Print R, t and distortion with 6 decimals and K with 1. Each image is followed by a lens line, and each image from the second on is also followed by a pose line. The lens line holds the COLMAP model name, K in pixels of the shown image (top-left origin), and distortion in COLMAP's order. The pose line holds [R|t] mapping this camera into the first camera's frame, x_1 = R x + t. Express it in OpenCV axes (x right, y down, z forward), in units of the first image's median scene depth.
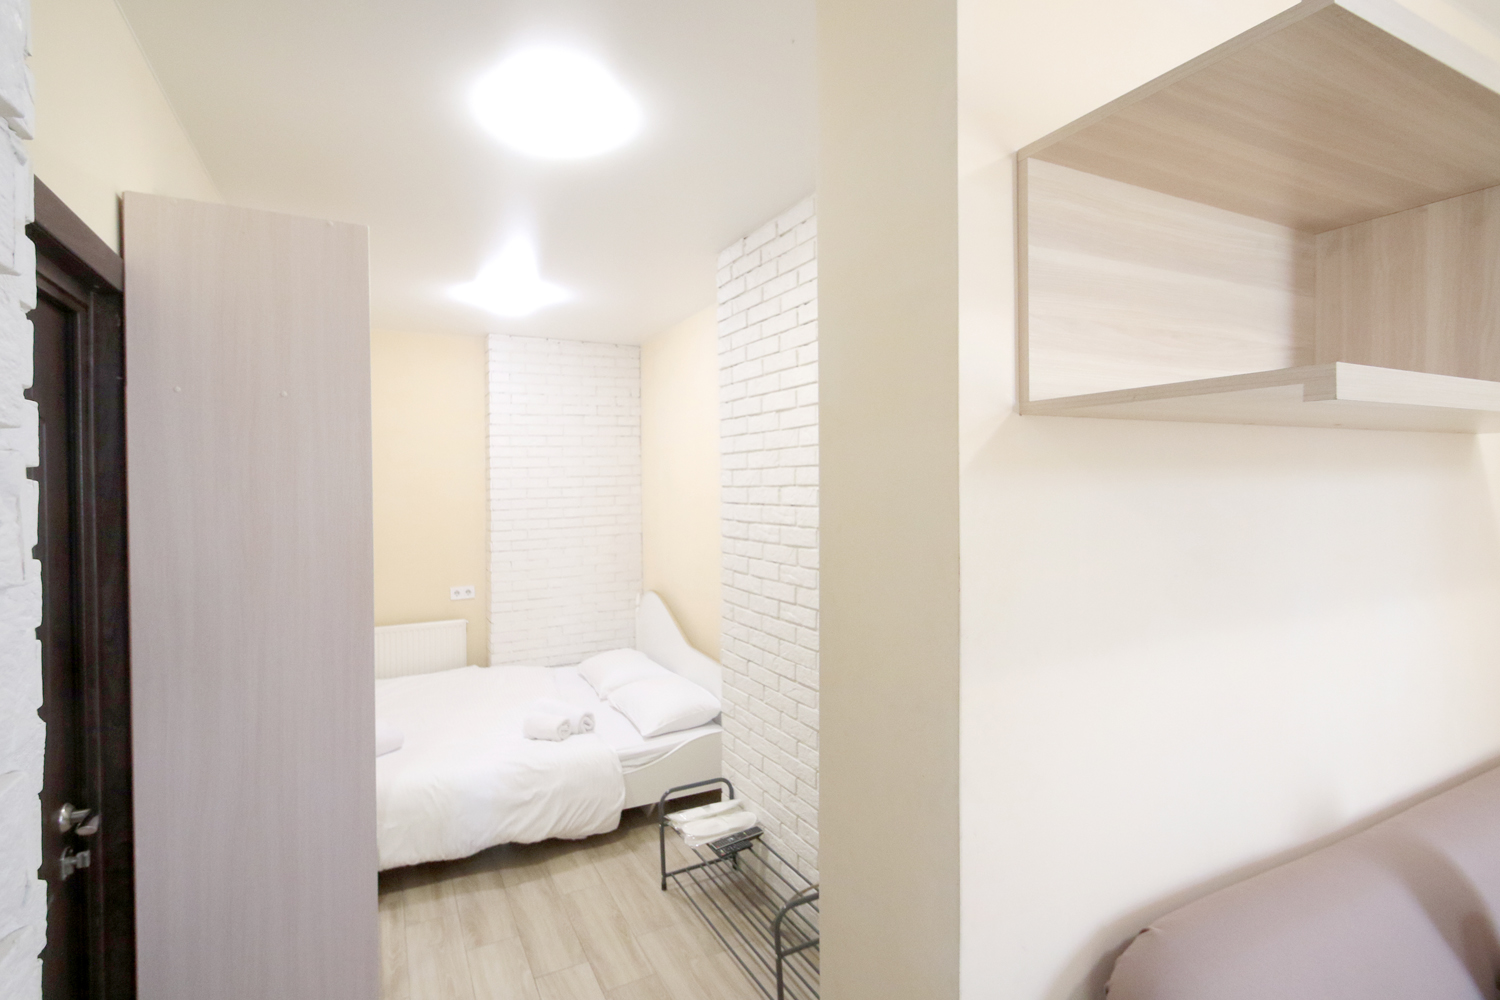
lens RADIAL K [[697.5, 0, 708.5], [0, 697.5, 507.3], [0, 0, 1]] dist [-0.000142, -0.000409]
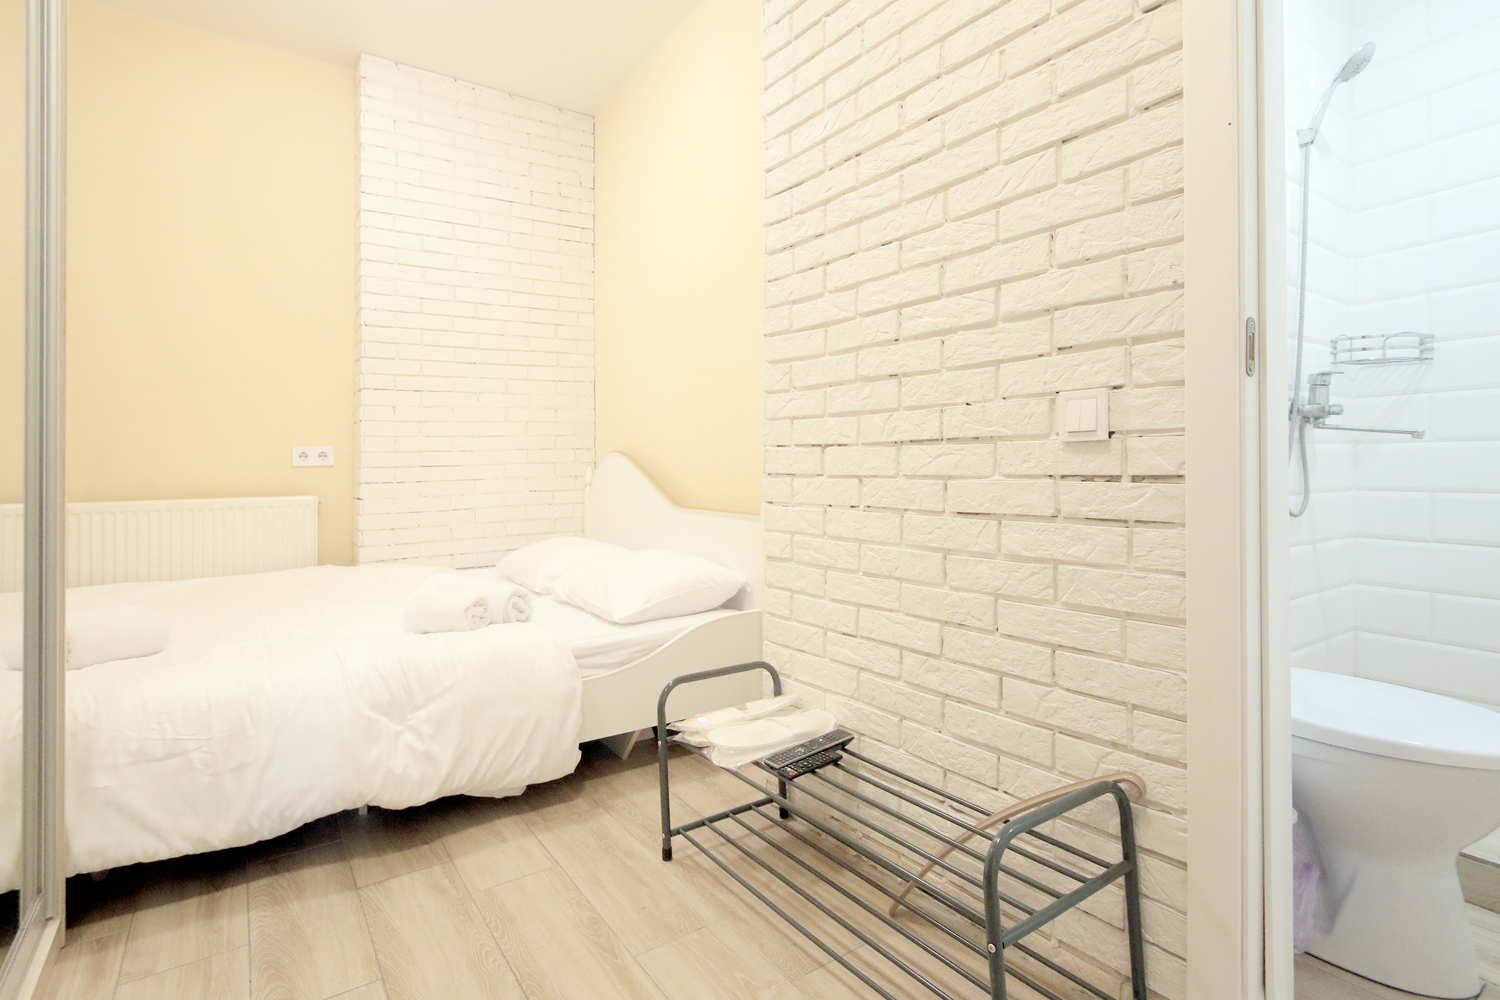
lens RADIAL K [[730.3, 0, 777.7], [0, 730.3, 476.6], [0, 0, 1]] dist [-0.000741, 0.000967]
pose [[0.982370, 0.003807, 0.186909, -0.078530], [0.000762, 0.999703, -0.024367, 0.230255], [-0.186946, 0.024080, 0.982075, 0.363376]]
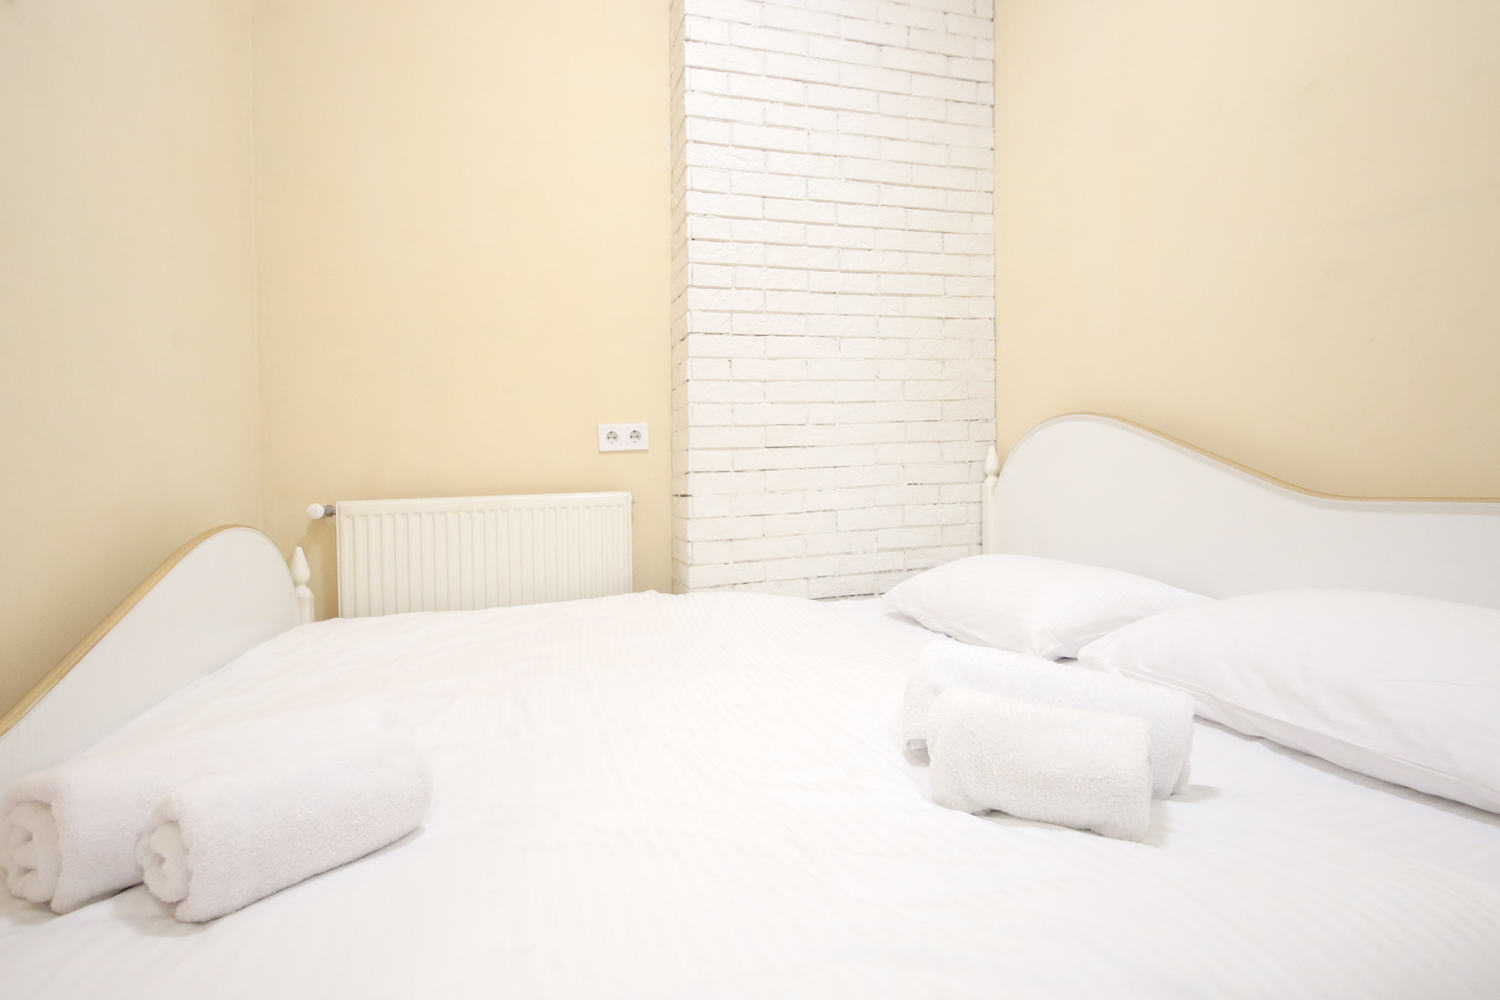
lens RADIAL K [[658.0, 0, 750.0], [0, 658.0, 500.0], [0, 0, 1]] dist [-0.000211, -0.000015]
pose [[0.994306, -0.007799, -0.106279, -0.322876], [0.006063, 0.999843, -0.016640, 0.250230], [0.106392, 0.015901, 0.994197, 0.832578]]
